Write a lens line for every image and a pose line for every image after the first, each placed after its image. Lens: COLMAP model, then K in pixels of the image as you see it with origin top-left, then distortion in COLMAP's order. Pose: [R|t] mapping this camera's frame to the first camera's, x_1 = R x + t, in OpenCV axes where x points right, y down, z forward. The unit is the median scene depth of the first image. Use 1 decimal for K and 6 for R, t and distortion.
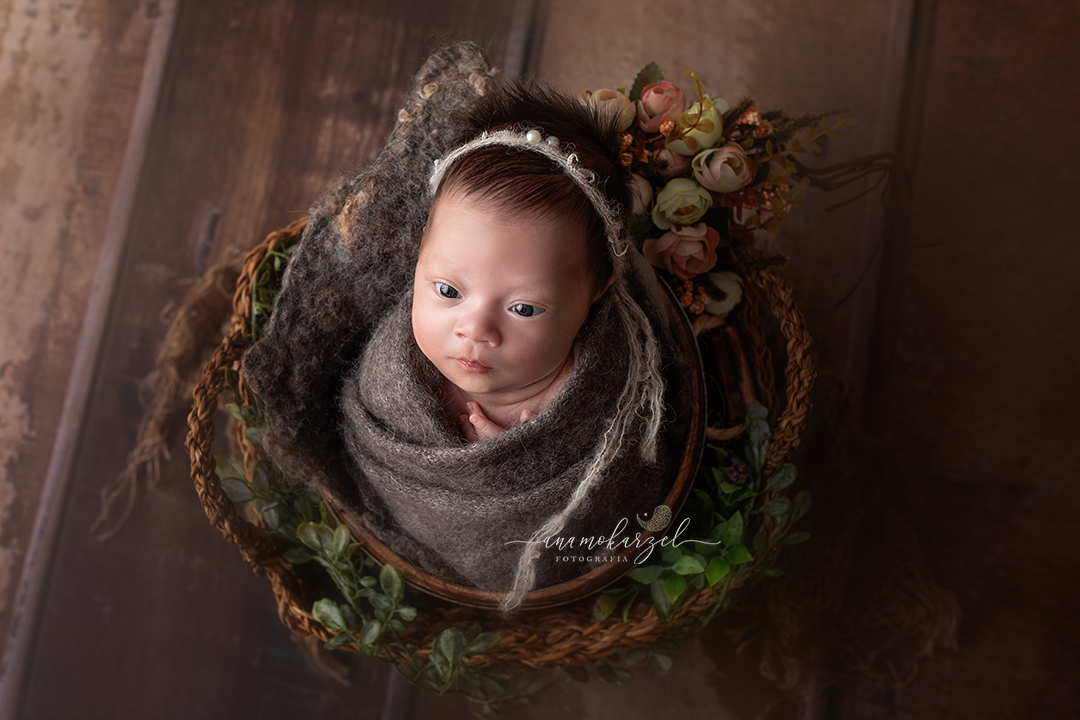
lens RADIAL K [[1084.1, 0, 480.2], [0, 1084.1, 289.4], [0, 0, 1]] dist [-0.004568, -0.001928]
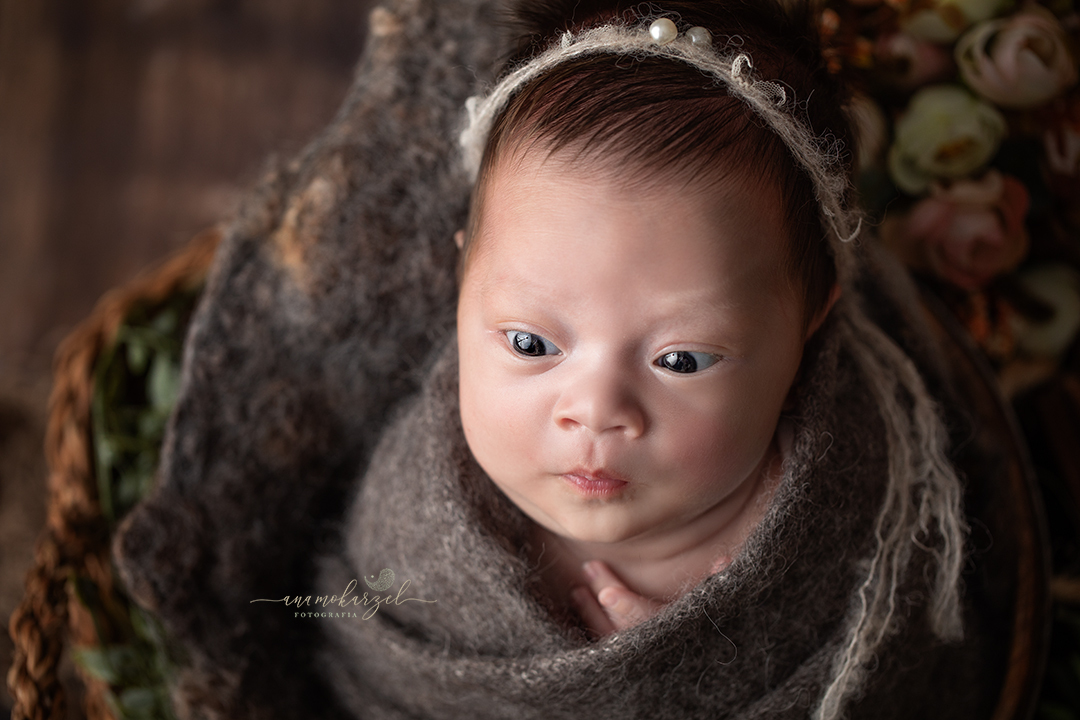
lens RADIAL K [[3122.8, 0, 540.0], [0, 3122.8, 360.0], [0, 0, 1]] dist [0.071730, 1.717769]
pose [[0.990752, -0.112138, 0.076392, -0.132161], [0.116399, 0.991744, -0.053798, 0.085013], [-0.069729, 0.062192, 0.995625, -0.457976]]
